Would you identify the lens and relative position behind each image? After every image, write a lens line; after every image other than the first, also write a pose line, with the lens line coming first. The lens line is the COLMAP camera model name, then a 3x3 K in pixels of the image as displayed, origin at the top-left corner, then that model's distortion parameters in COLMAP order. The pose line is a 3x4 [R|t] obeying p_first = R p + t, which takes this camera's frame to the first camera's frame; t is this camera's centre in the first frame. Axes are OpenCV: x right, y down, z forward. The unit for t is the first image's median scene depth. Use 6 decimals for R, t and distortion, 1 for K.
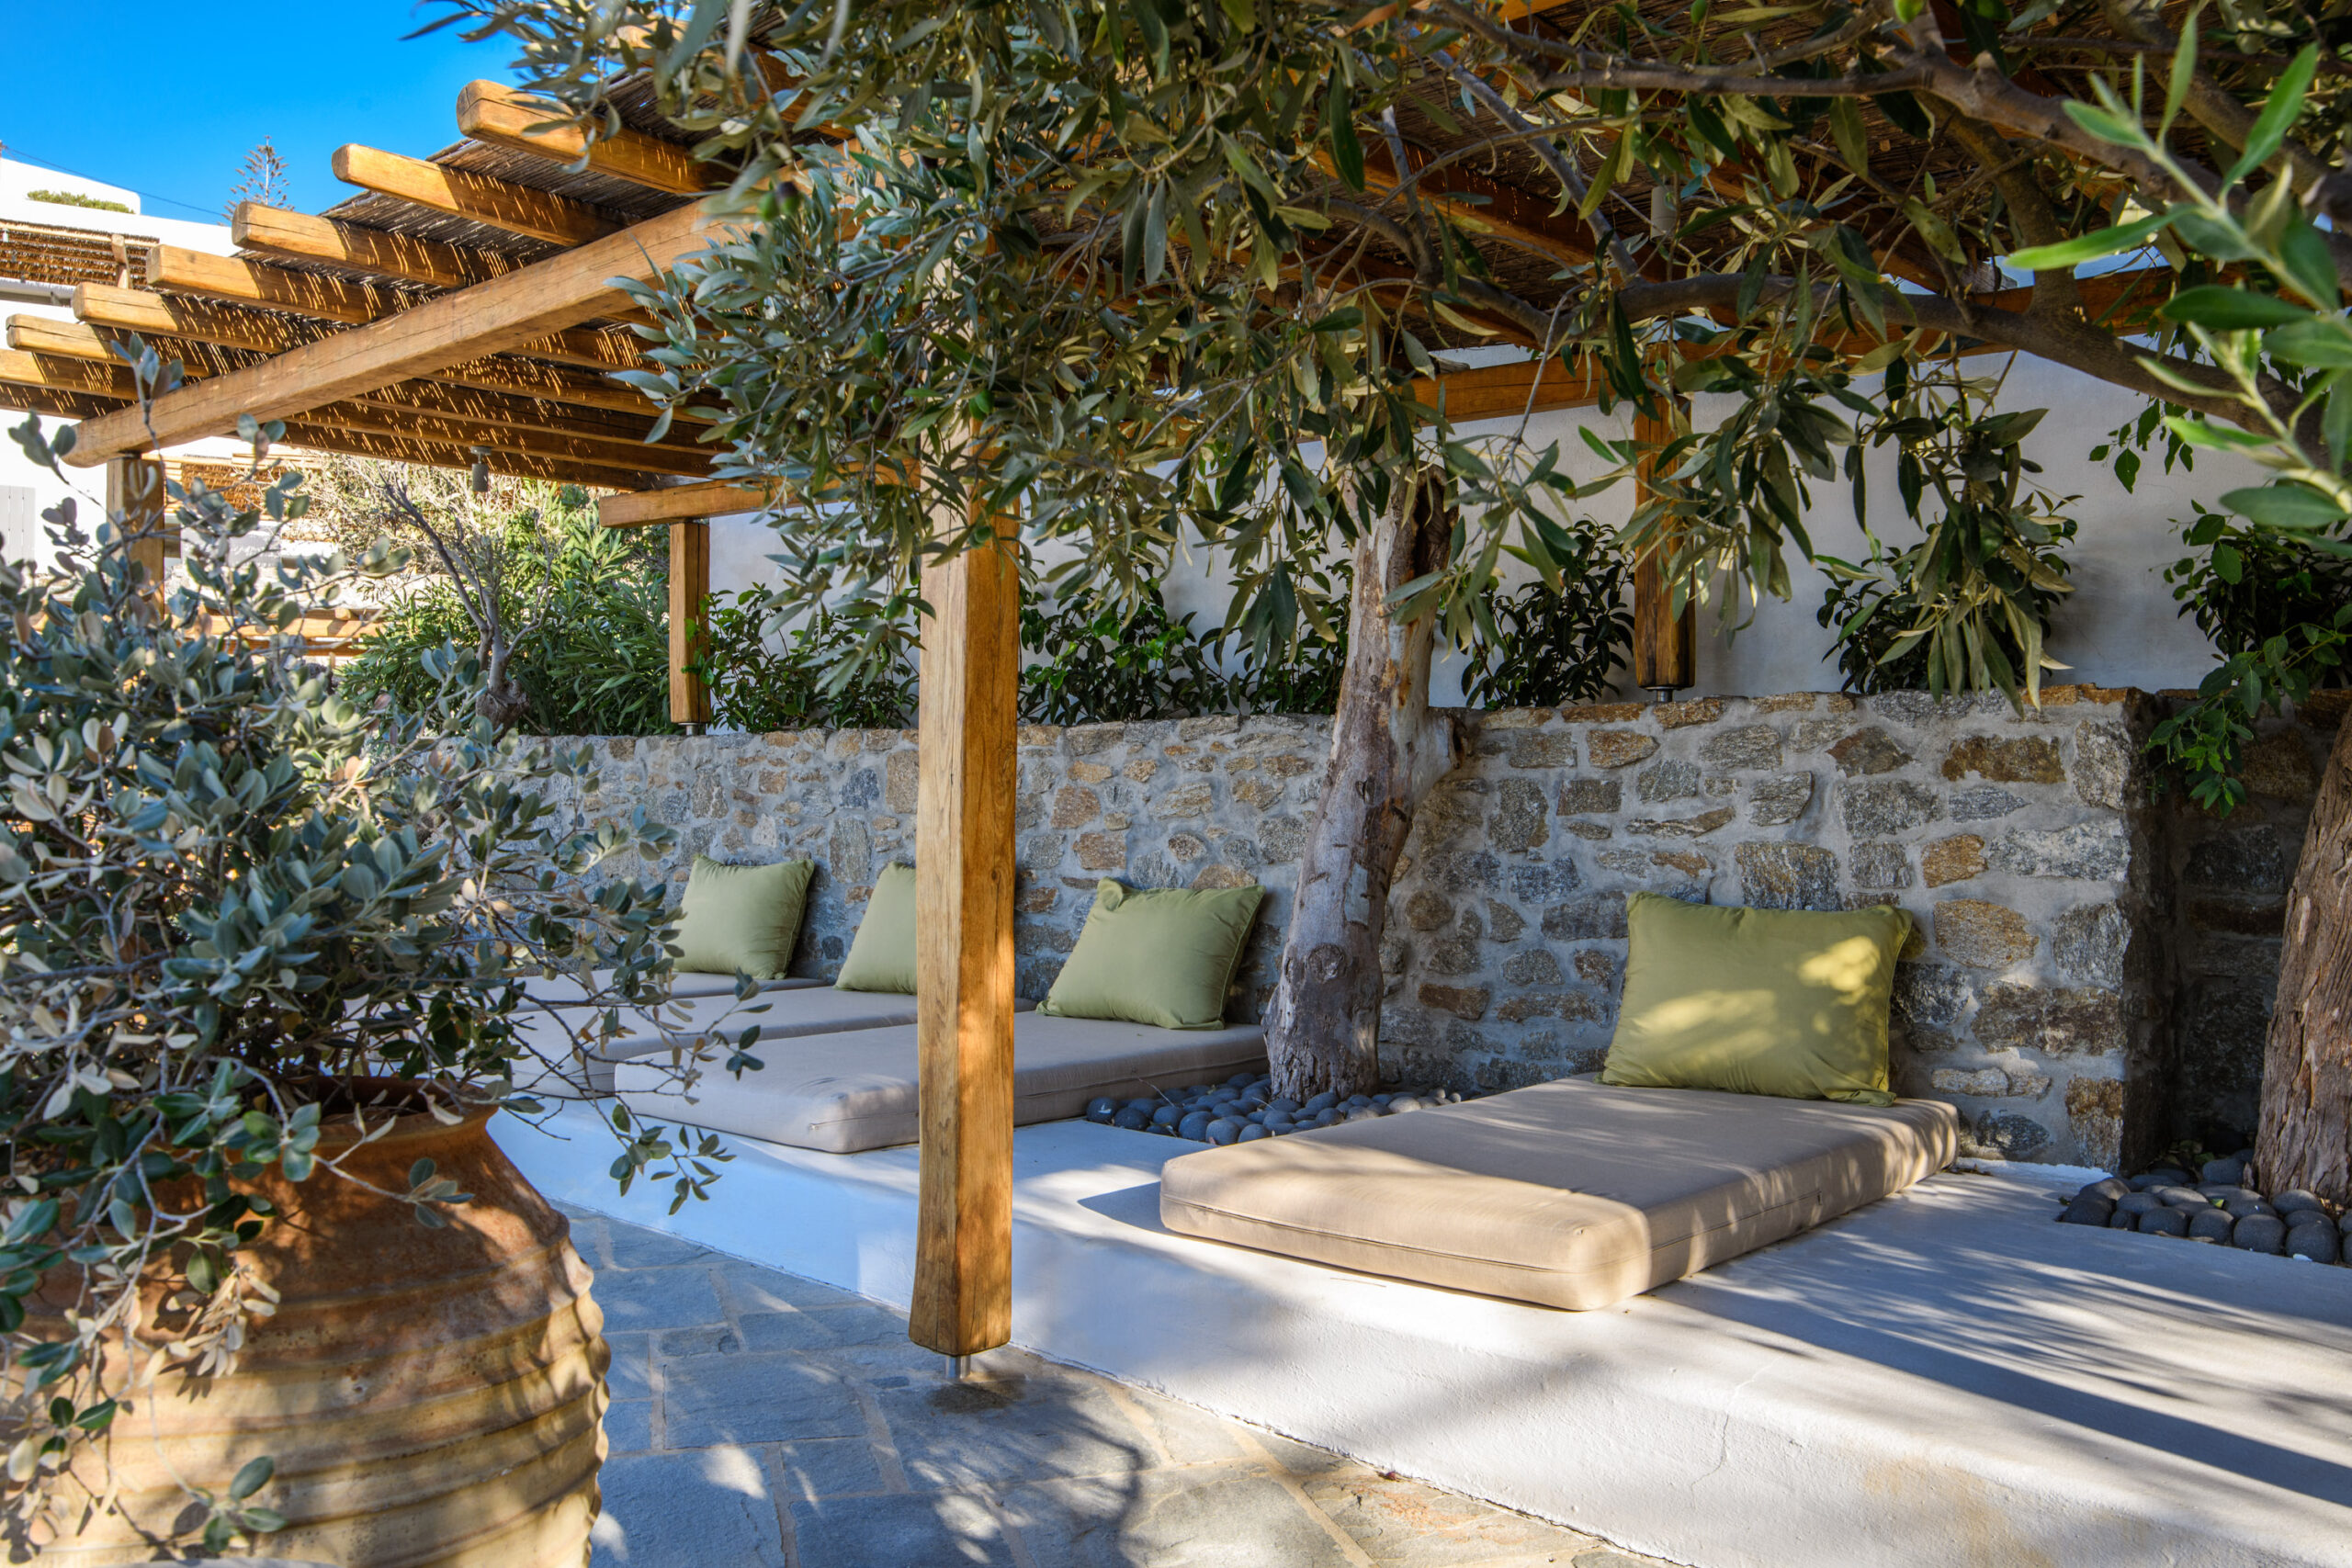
lens RADIAL K [[1971.9, 0, 1174.7], [0, 1971.9, 783.2], [0, 0, 1]] dist [0.079477, 0.000887]
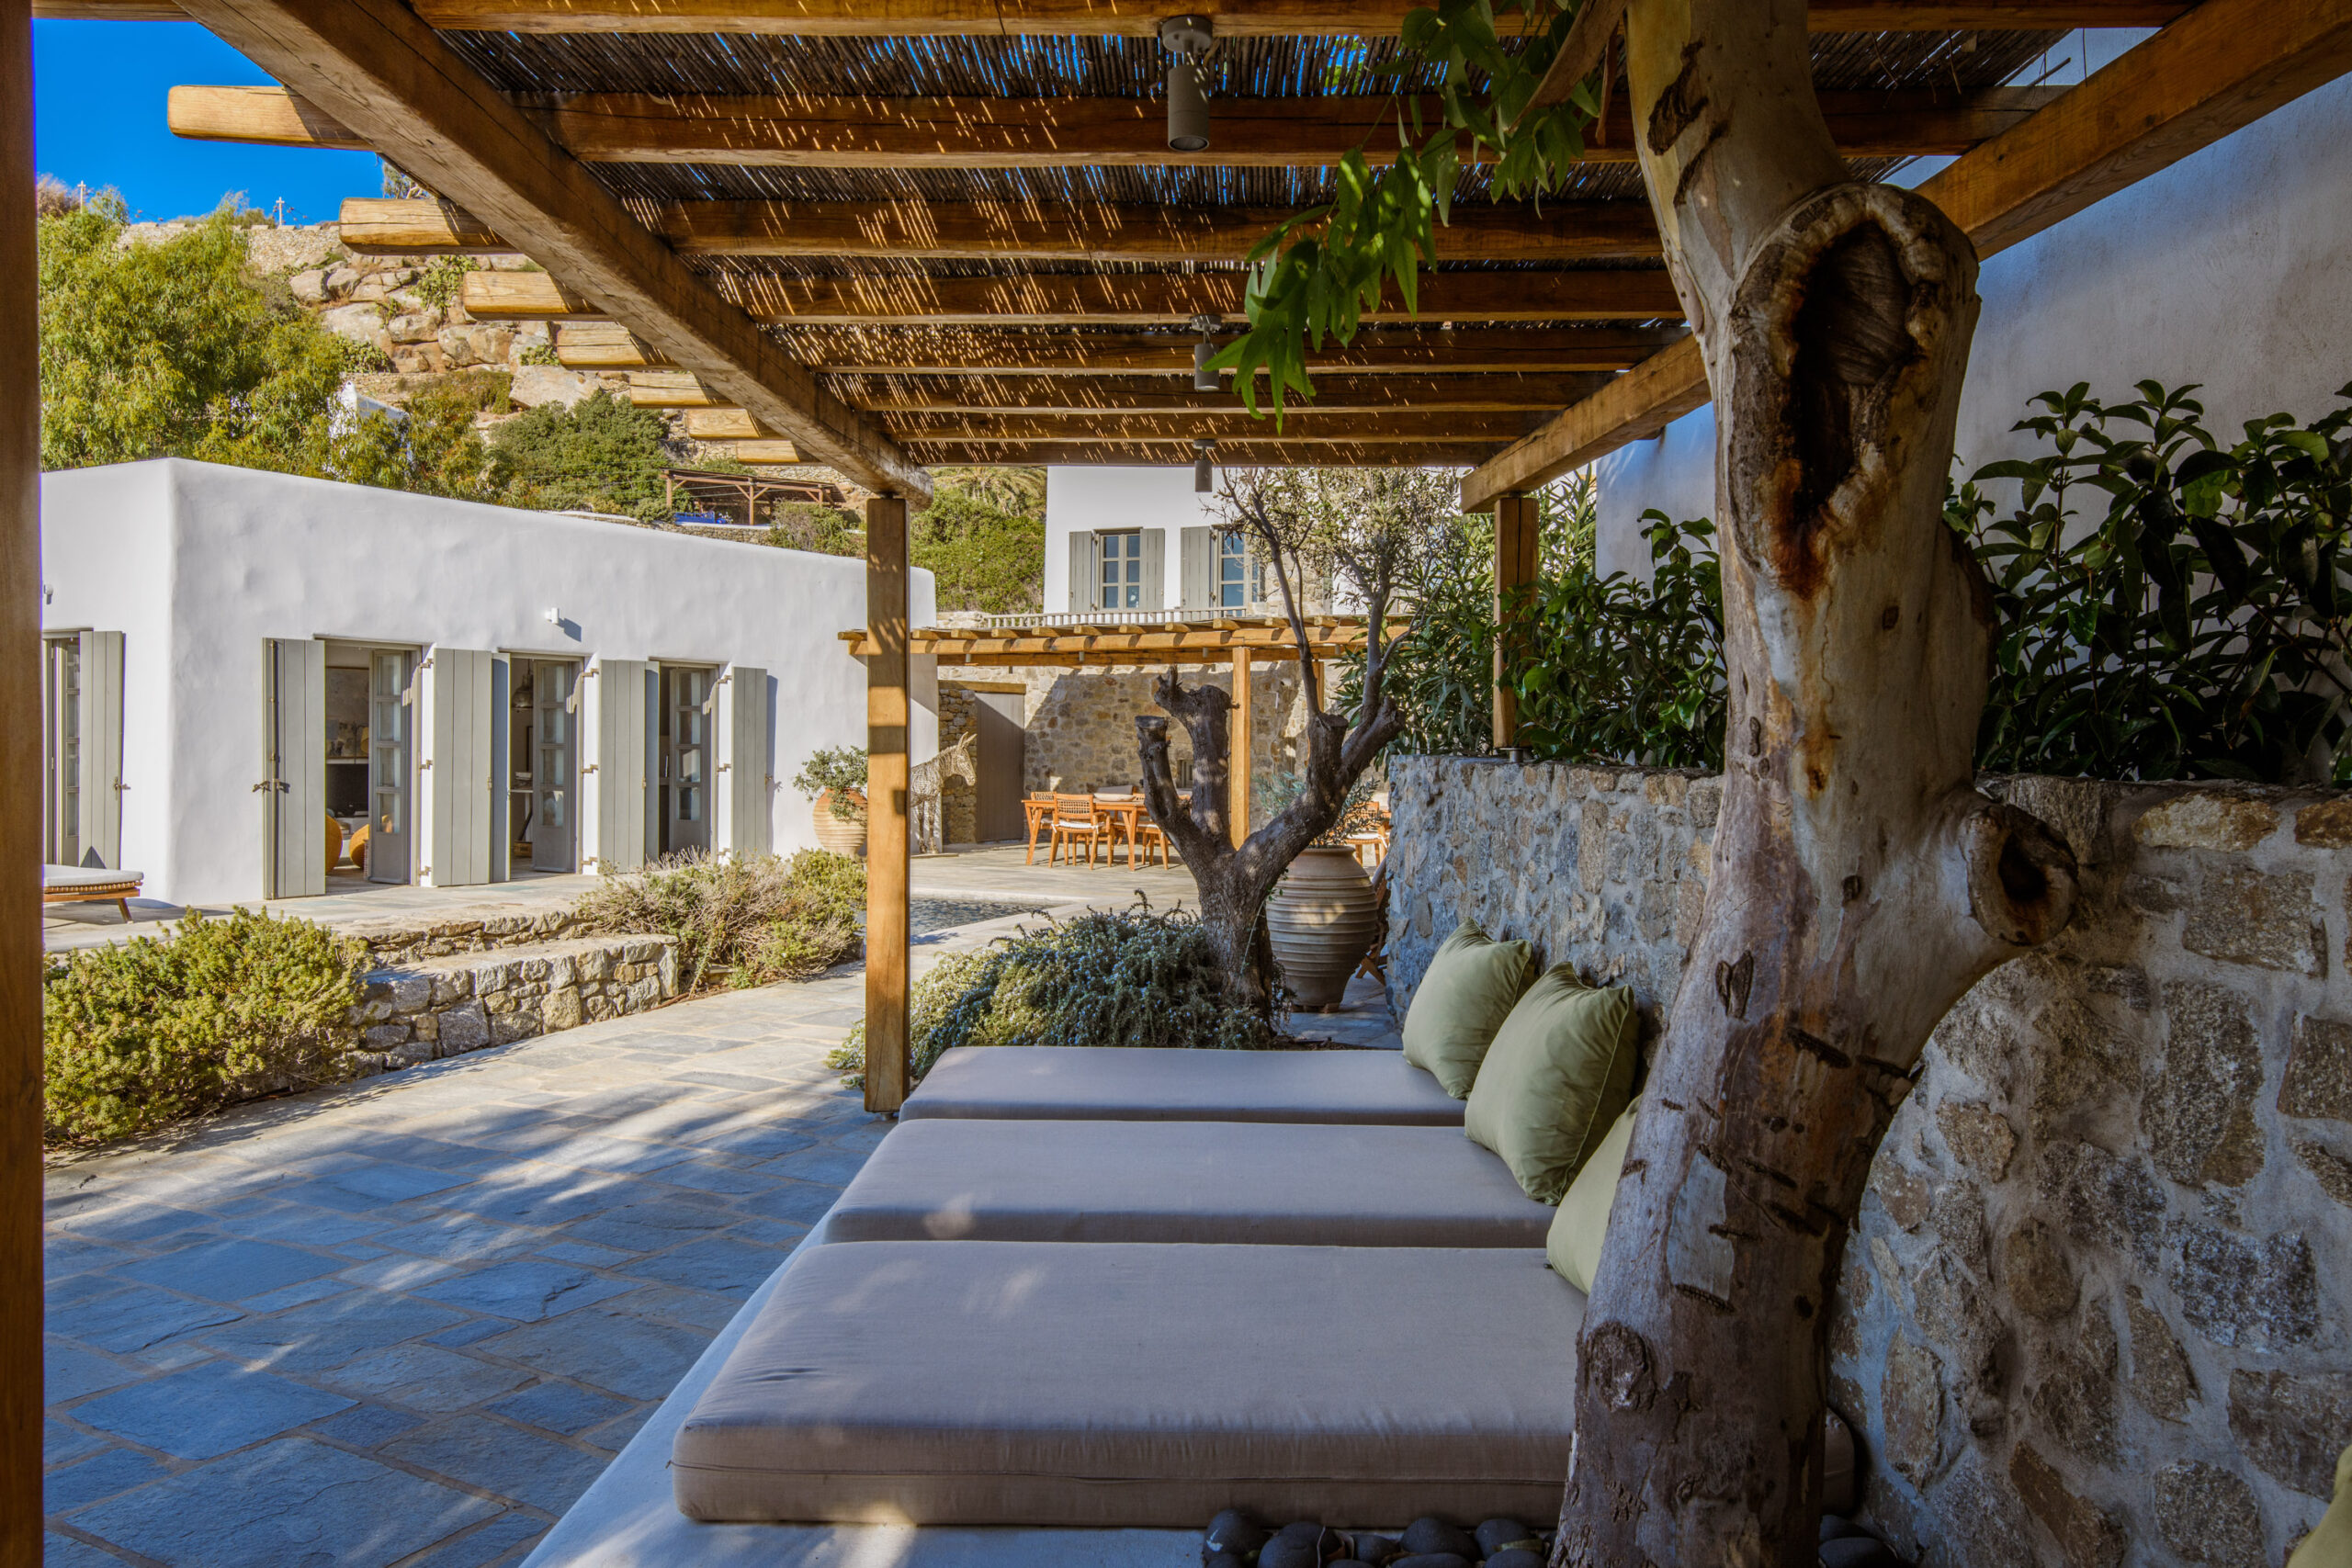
lens RADIAL K [[1767.2, 0, 1196.9], [0, 1767.2, 776.9], [0, 0, 1]] dist [0.068747, 0.001350]
pose [[0.677962, 0.012374, -0.734993, 0.297128], [0.000295, 0.999854, 0.017106, -0.047556], [0.735097, -0.011814, 0.677859, 0.640046]]
